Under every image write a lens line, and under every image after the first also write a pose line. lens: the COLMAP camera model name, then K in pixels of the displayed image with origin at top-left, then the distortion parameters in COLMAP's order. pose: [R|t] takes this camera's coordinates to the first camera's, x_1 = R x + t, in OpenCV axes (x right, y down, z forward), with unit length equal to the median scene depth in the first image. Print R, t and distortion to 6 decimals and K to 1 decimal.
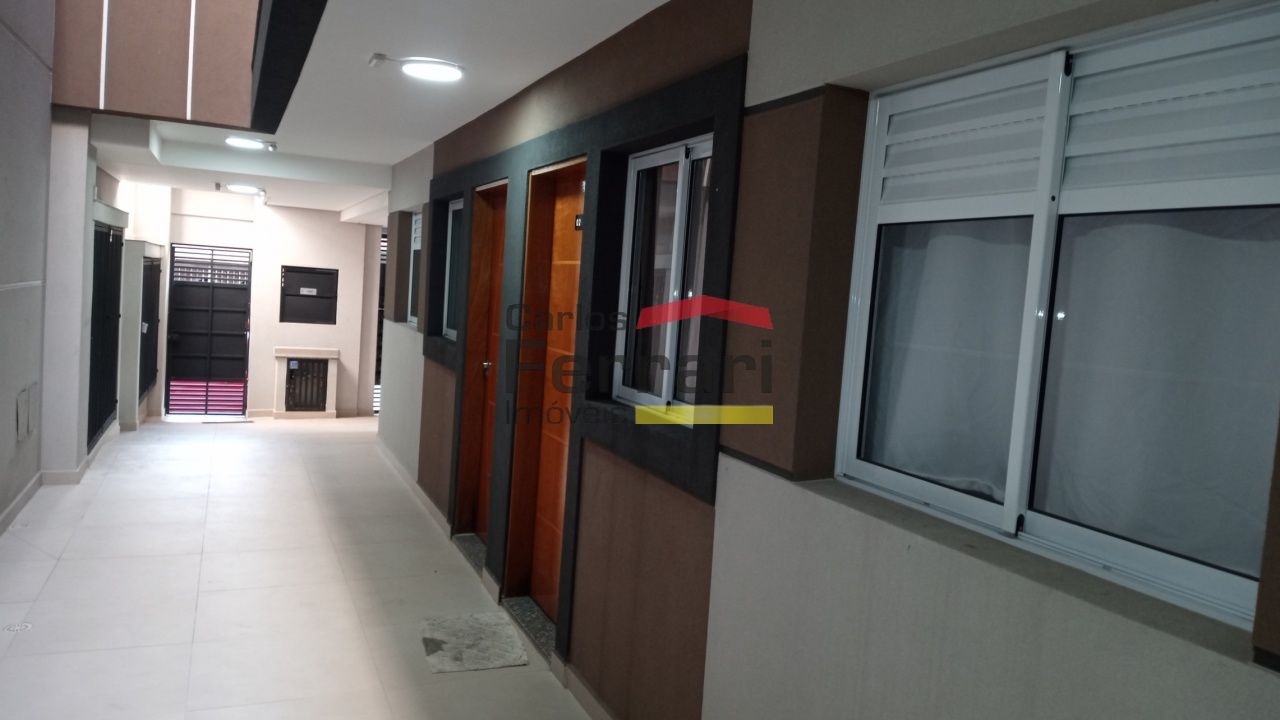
lens RADIAL K [[960.4, 0, 640.0], [0, 960.4, 360.0], [0, 0, 1]] dist [0.163915, -0.264580]
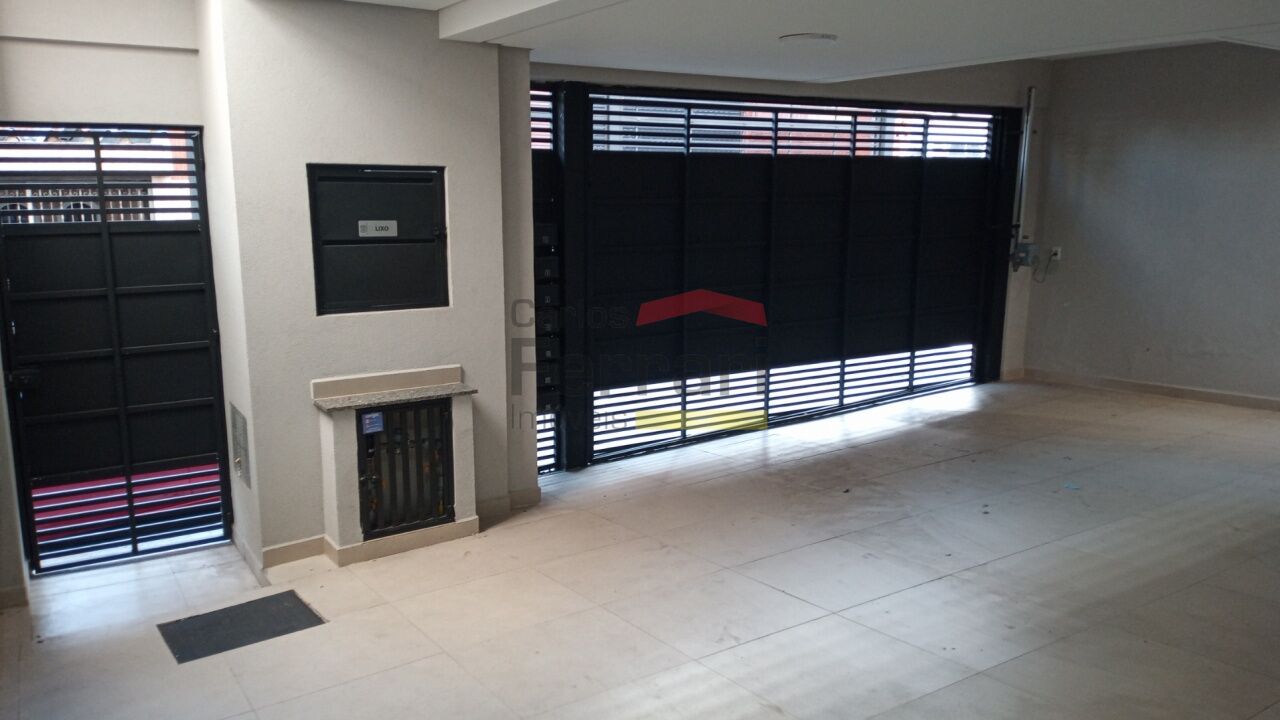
lens RADIAL K [[960.4, 0, 640.0], [0, 960.4, 360.0], [0, 0, 1]] dist [0.163915, -0.264580]
pose [[0.982571, -0.098375, 0.157724, -0.303919], [0.079242, 0.989197, 0.123327, -0.058061], [-0.168153, -0.108679, 0.979752, 0.597021]]
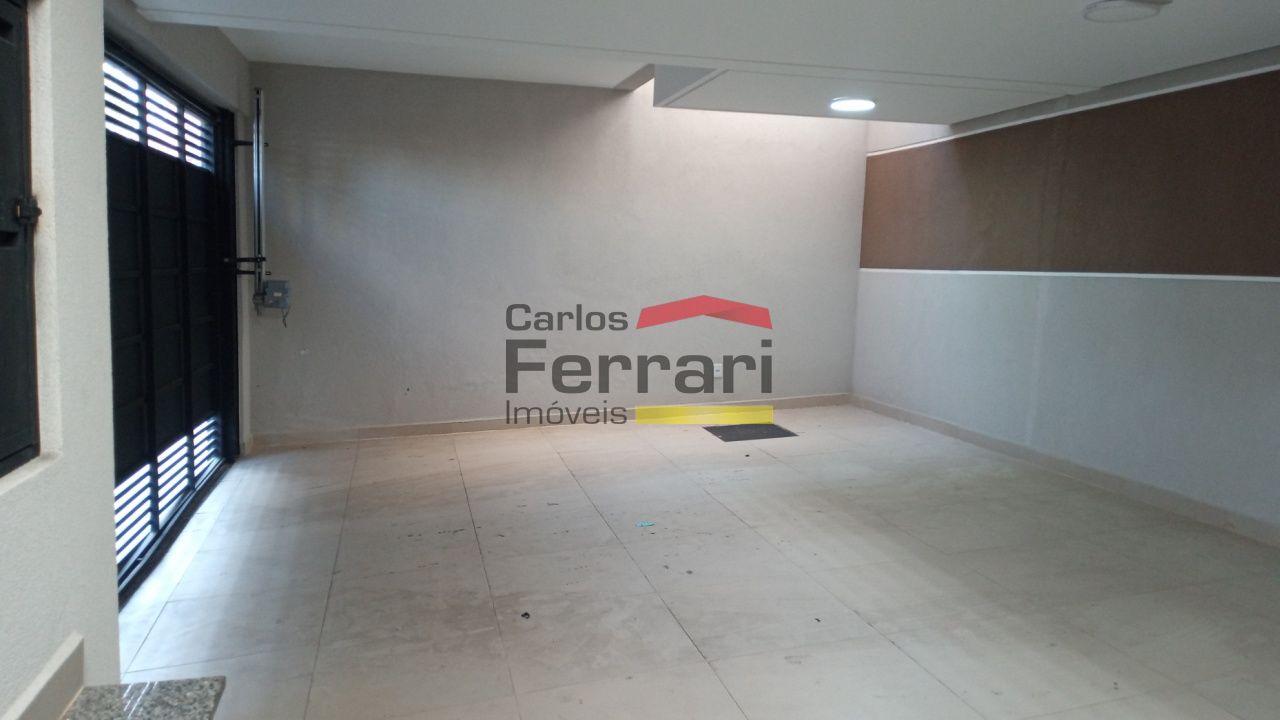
lens RADIAL K [[960.4, 0, 640.0], [0, 960.4, 360.0], [0, 0, 1]] dist [0.163915, -0.264580]
pose [[0.145893, -0.167583, 0.975003, -0.476390], [0.052784, 0.985463, 0.161483, -0.069444], [-0.987891, 0.027905, 0.152618, 1.030250]]
